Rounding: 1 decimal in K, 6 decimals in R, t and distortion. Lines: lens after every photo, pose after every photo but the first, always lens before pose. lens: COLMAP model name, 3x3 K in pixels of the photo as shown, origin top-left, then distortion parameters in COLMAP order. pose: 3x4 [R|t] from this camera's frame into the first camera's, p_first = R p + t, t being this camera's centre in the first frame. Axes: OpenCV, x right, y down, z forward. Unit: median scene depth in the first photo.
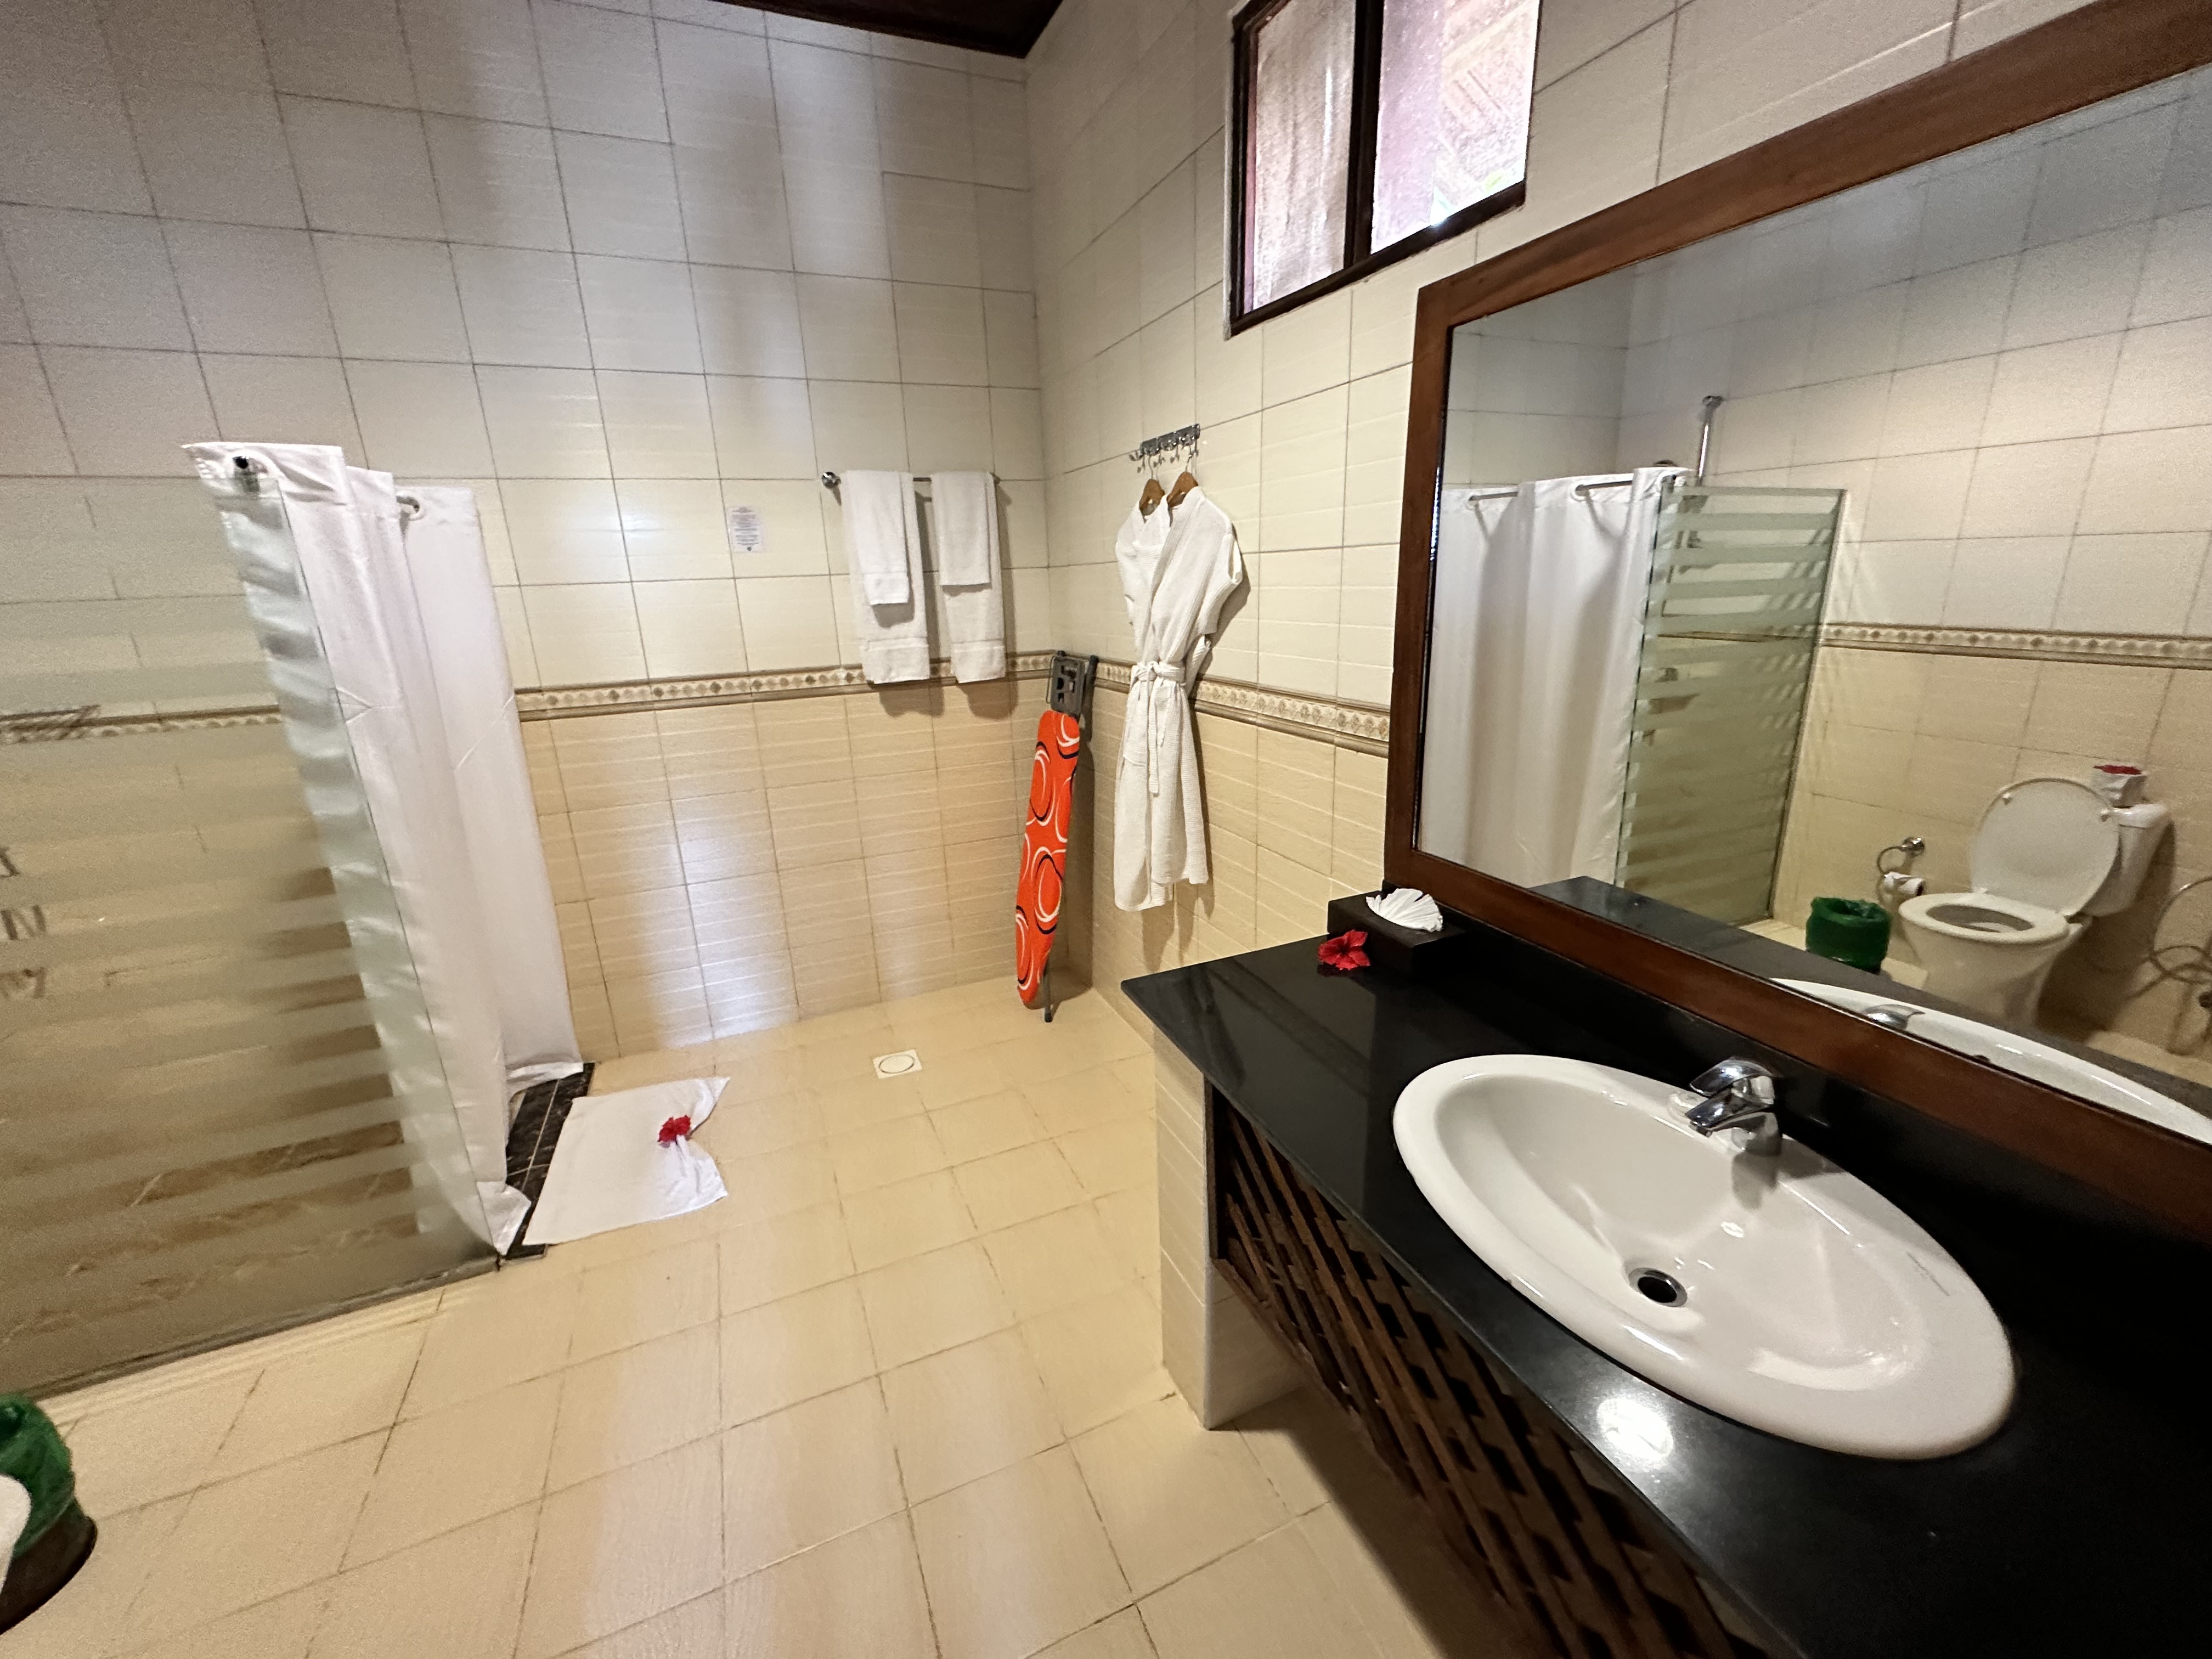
lens RADIAL K [[882.3, 0, 1103.4], [0, 882.3, 829.2], [0, 0, 1]] dist [-0.002956, -0.000305]
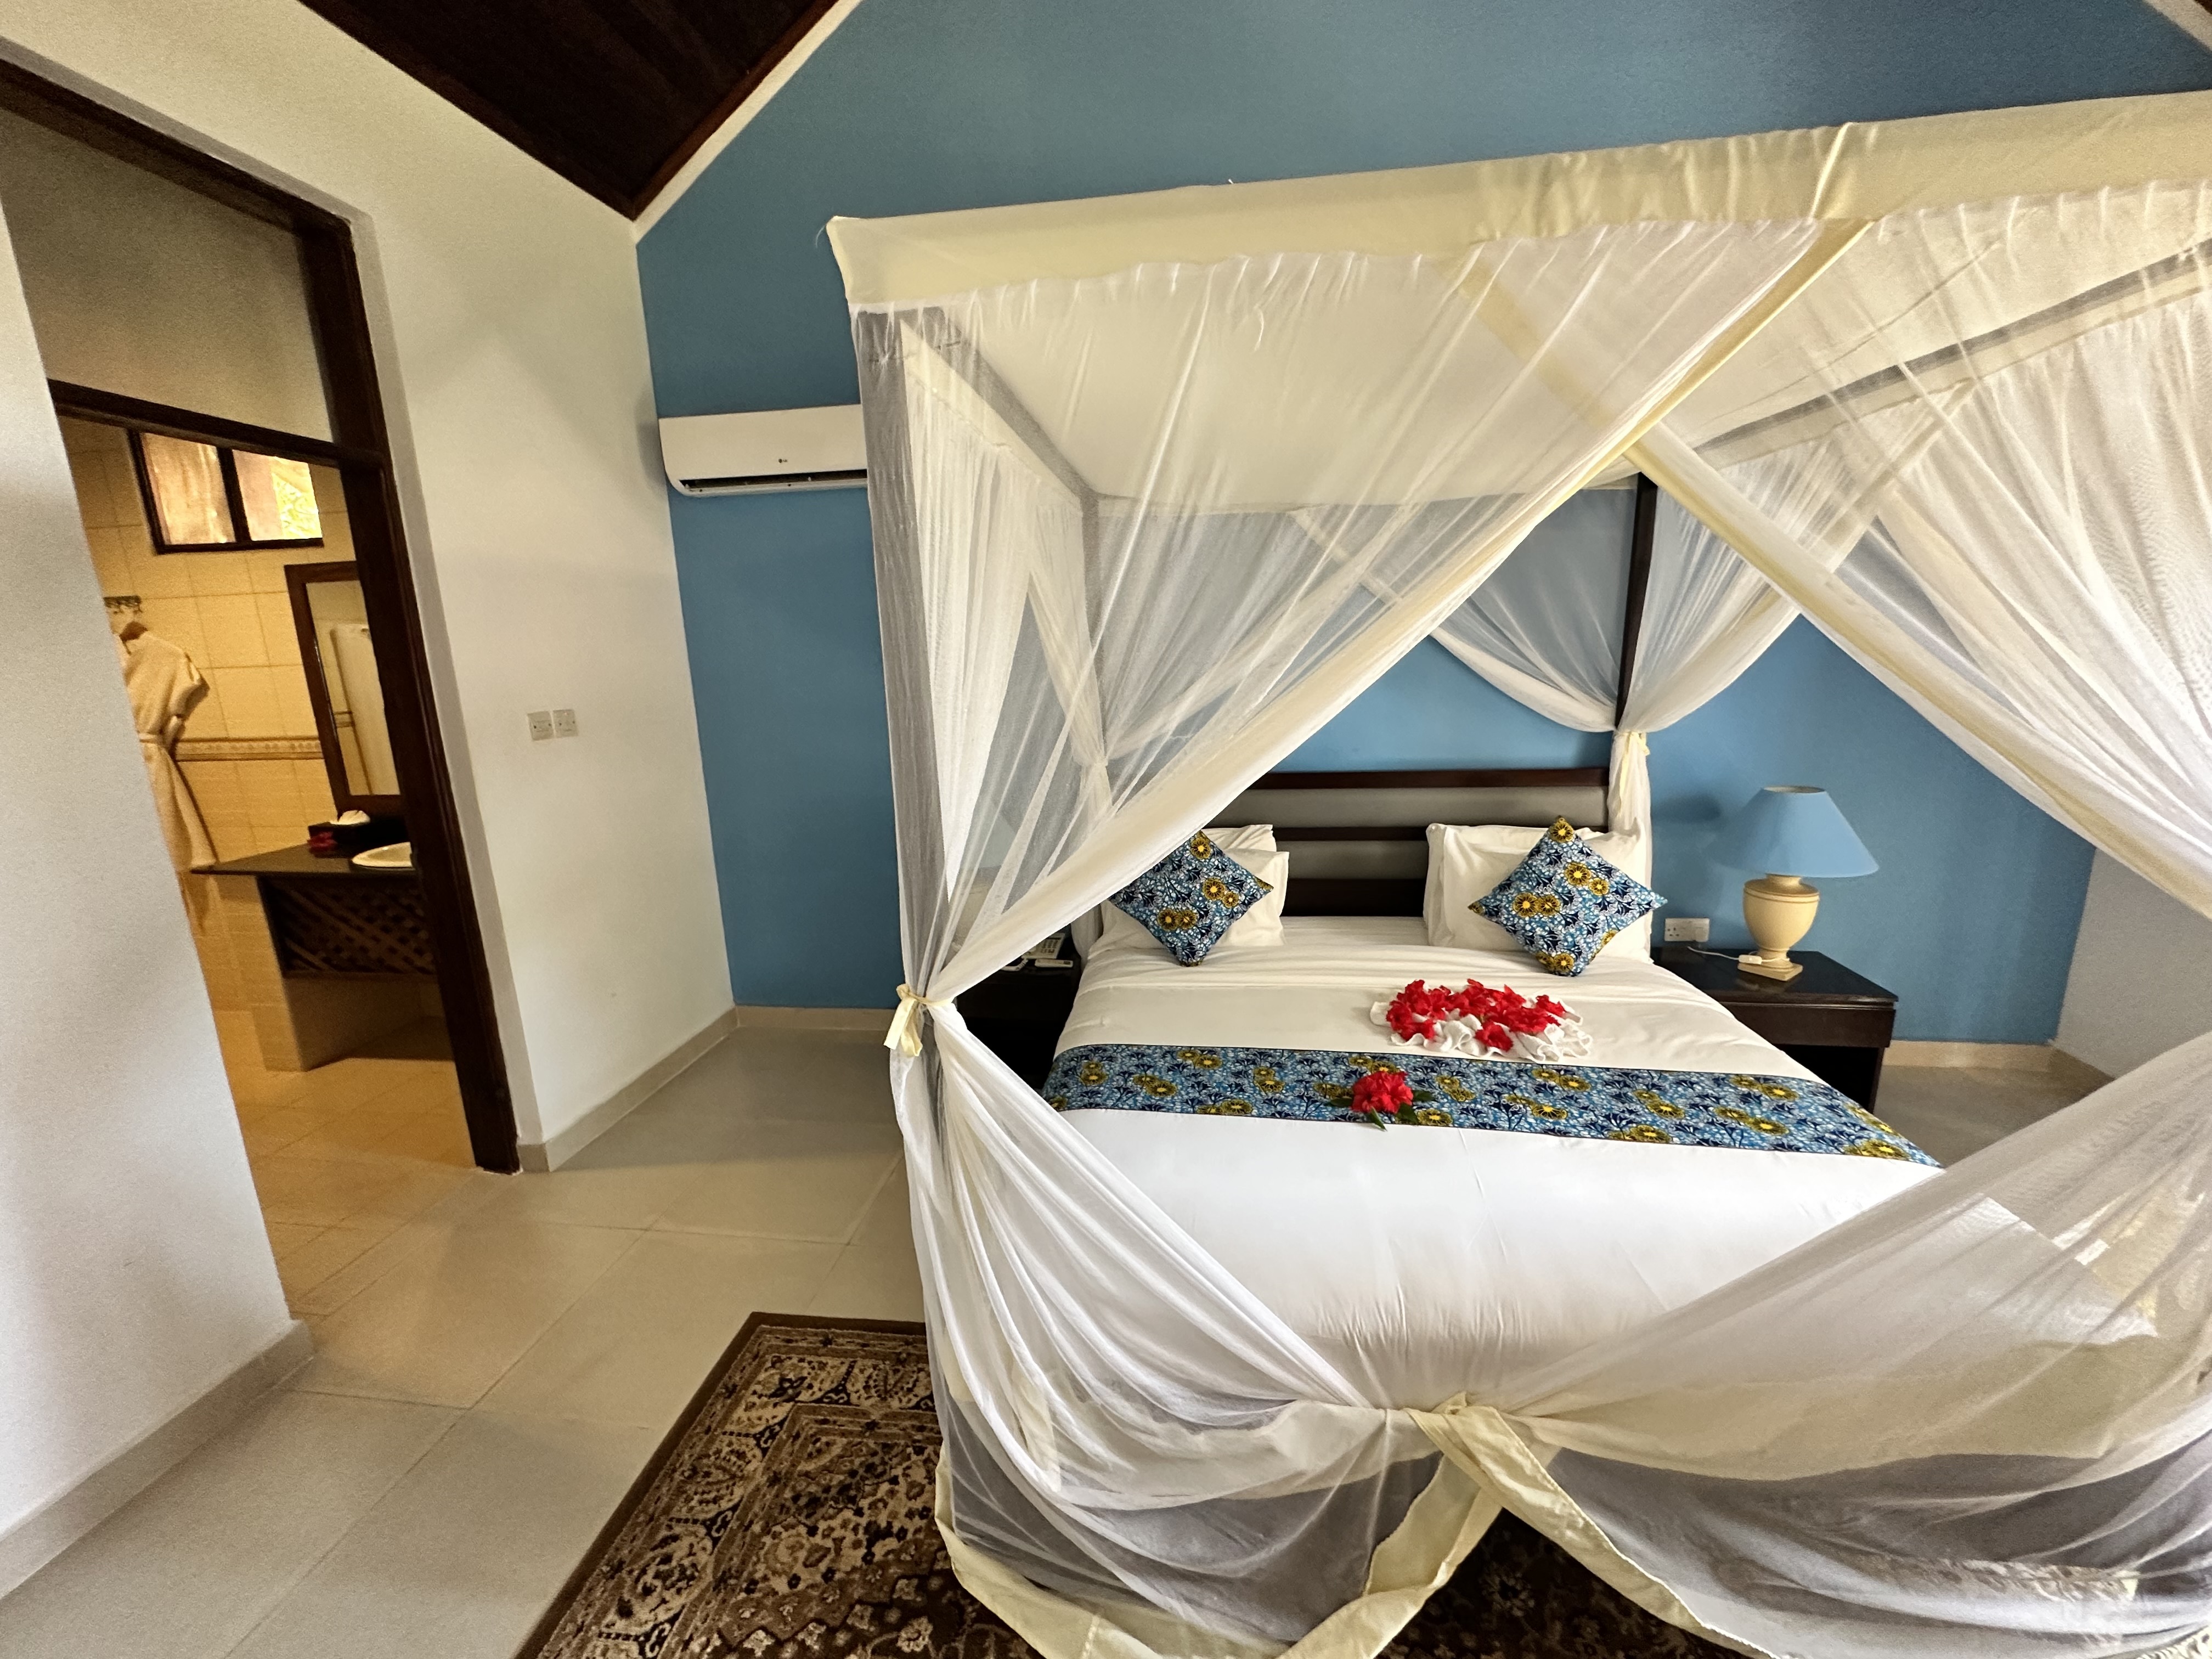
lens RADIAL K [[882.3, 0, 1105.4], [0, 882.3, 835.1], [0, 0, 1]] dist [-0.002956, -0.000305]
pose [[0.522451, -0.164983, 0.836556, -0.460942], [0.248779, 0.967909, 0.035519, 0.445459], [-0.815570, 0.189561, 0.546729, -1.536022]]
